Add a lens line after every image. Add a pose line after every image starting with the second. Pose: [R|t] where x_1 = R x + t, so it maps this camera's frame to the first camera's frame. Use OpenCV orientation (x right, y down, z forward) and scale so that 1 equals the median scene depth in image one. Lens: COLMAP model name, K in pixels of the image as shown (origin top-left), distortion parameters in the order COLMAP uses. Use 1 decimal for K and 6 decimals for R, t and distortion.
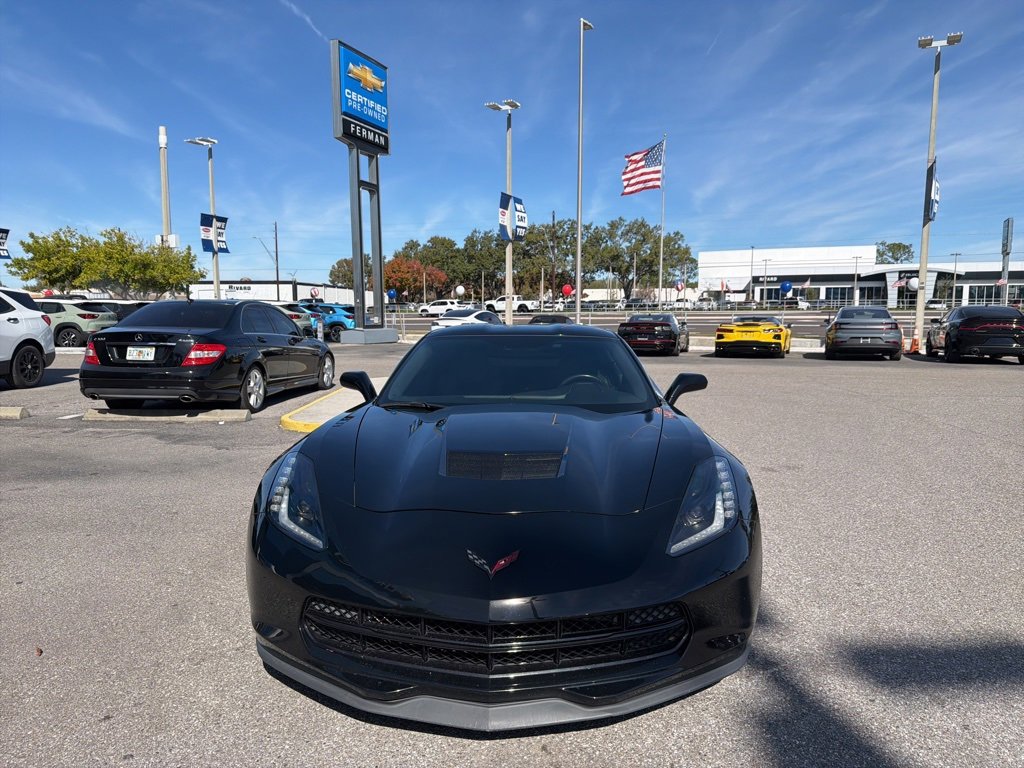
lens RADIAL K [[711.5, 0, 509.3], [0, 711.5, 384.3], [0, 0, 1]] dist [0.102996, -0.182047]
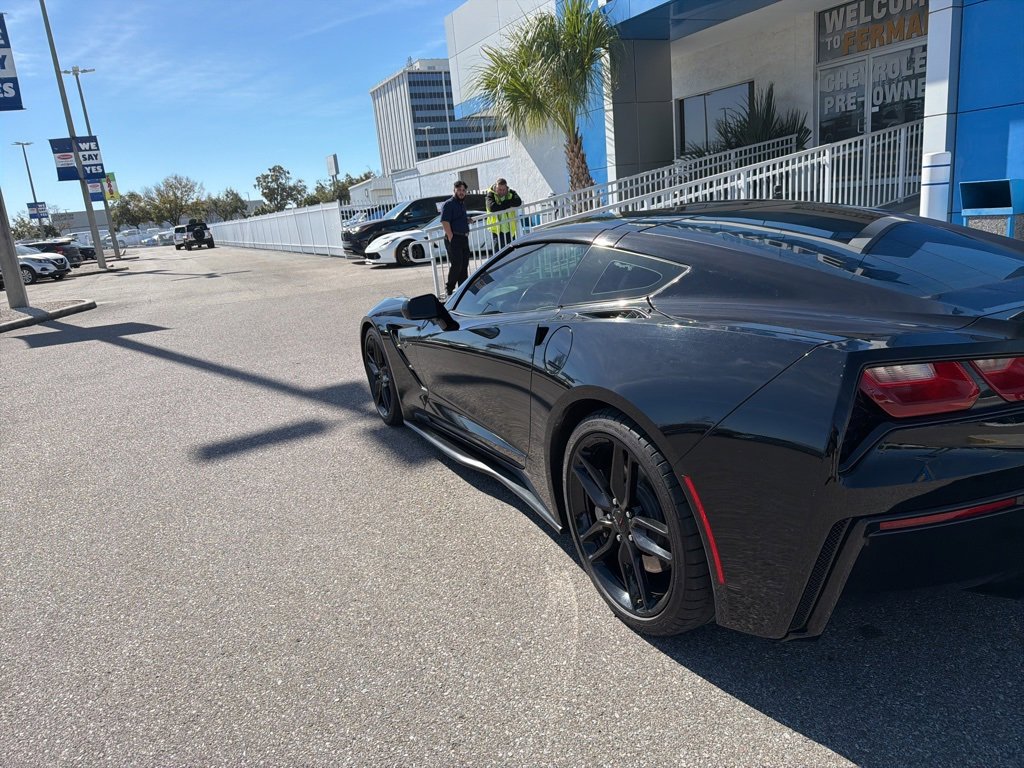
lens RADIAL K [[731.7, 0, 515.9], [0, 731.7, 385.8], [0, 0, 1]] dist [0.017999, -0.020627]
pose [[-0.882040, 0.192287, -0.430153, 0.072393], [0.044345, 0.942762, 0.330504, -0.024886], [0.469084, 0.272443, -0.840081, 0.239872]]
